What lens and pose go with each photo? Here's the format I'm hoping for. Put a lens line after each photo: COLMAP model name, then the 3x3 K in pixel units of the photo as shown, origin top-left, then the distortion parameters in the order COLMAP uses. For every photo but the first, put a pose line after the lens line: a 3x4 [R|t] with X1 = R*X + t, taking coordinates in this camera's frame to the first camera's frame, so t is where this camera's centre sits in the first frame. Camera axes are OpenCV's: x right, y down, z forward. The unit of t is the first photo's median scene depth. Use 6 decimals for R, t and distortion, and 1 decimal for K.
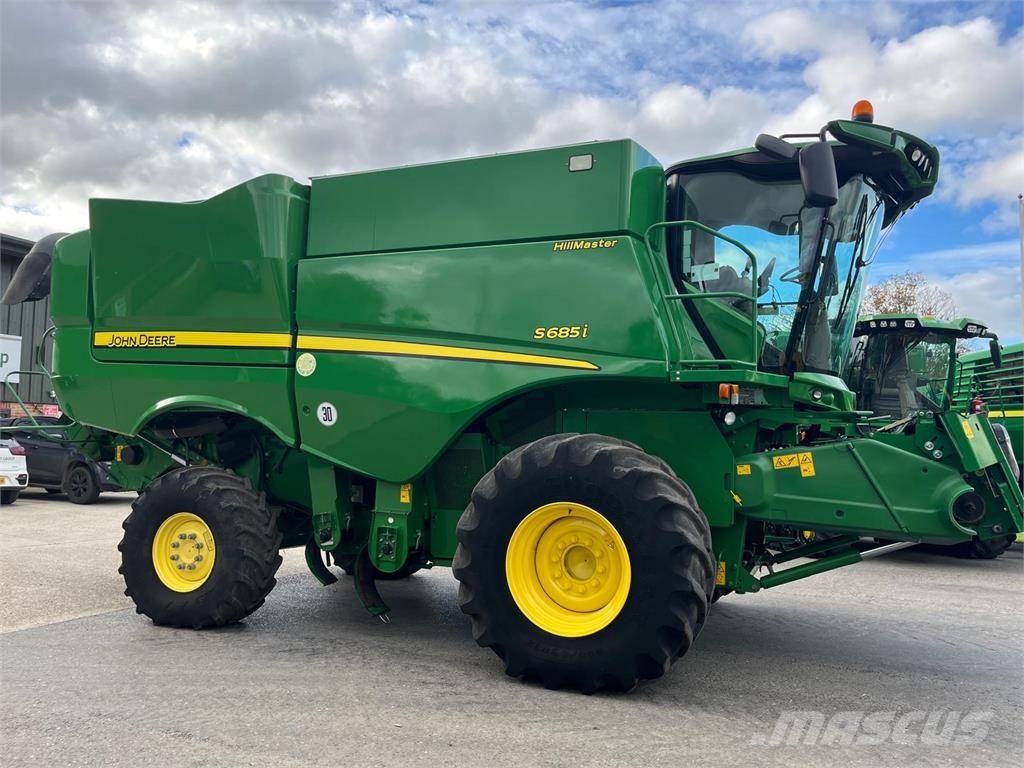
lens RADIAL K [[797.5, 0, 512.5], [0, 797.5, 379.2], [0, 0, 1]] dist [0.101666, -0.129727]
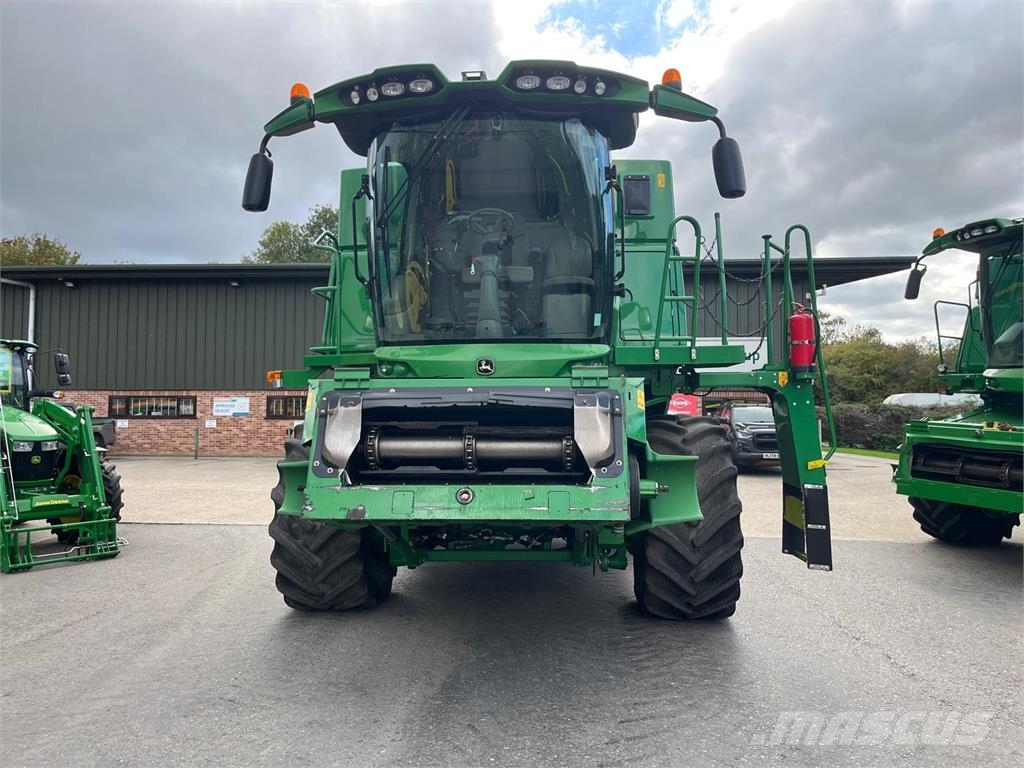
lens RADIAL K [[783.8, 0, 526.4], [0, 783.8, 384.7], [0, 0, 1]] dist [0.076322, -0.108107]
pose [[0.324754, -0.047279, -0.944616, 1.196922], [0.072913, 0.997029, -0.024835, 0.067352], [0.942984, -0.060810, 0.327236, 0.766787]]
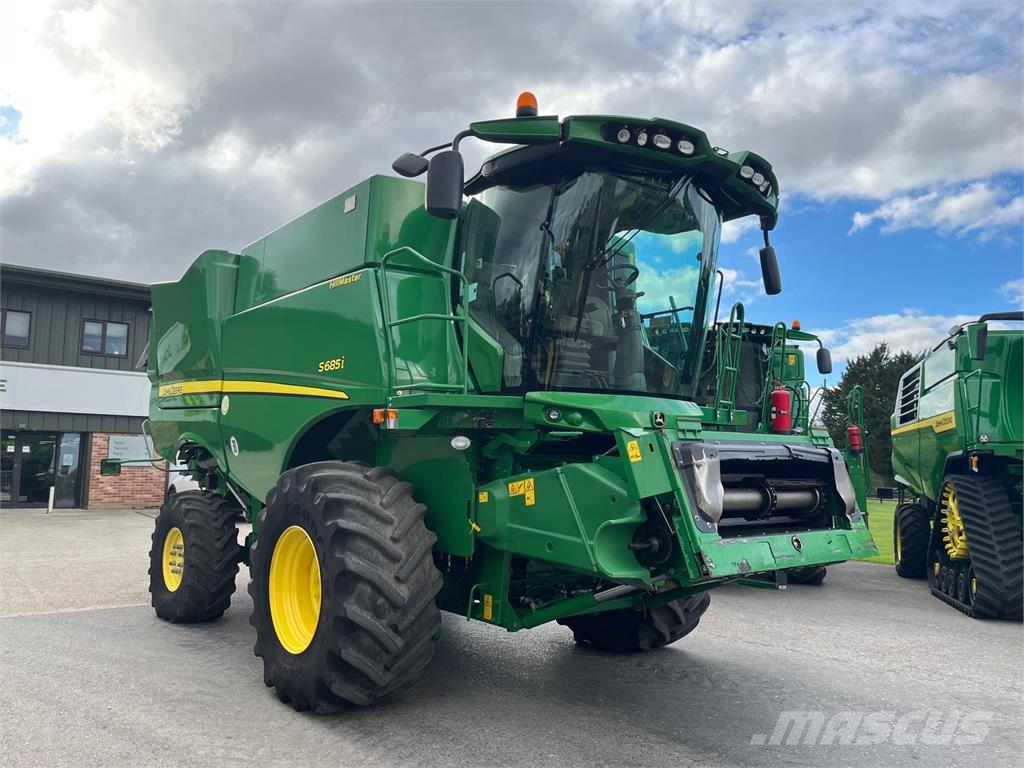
lens RADIAL K [[797.5, 0, 512.5], [0, 797.5, 379.2], [0, 0, 1]] dist [0.101666, -0.129727]
pose [[0.866591, -0.056894, -0.495765, 0.698668], [0.034438, 0.997929, -0.054325, 0.023130], [0.497829, 0.030004, 0.866756, 0.174136]]
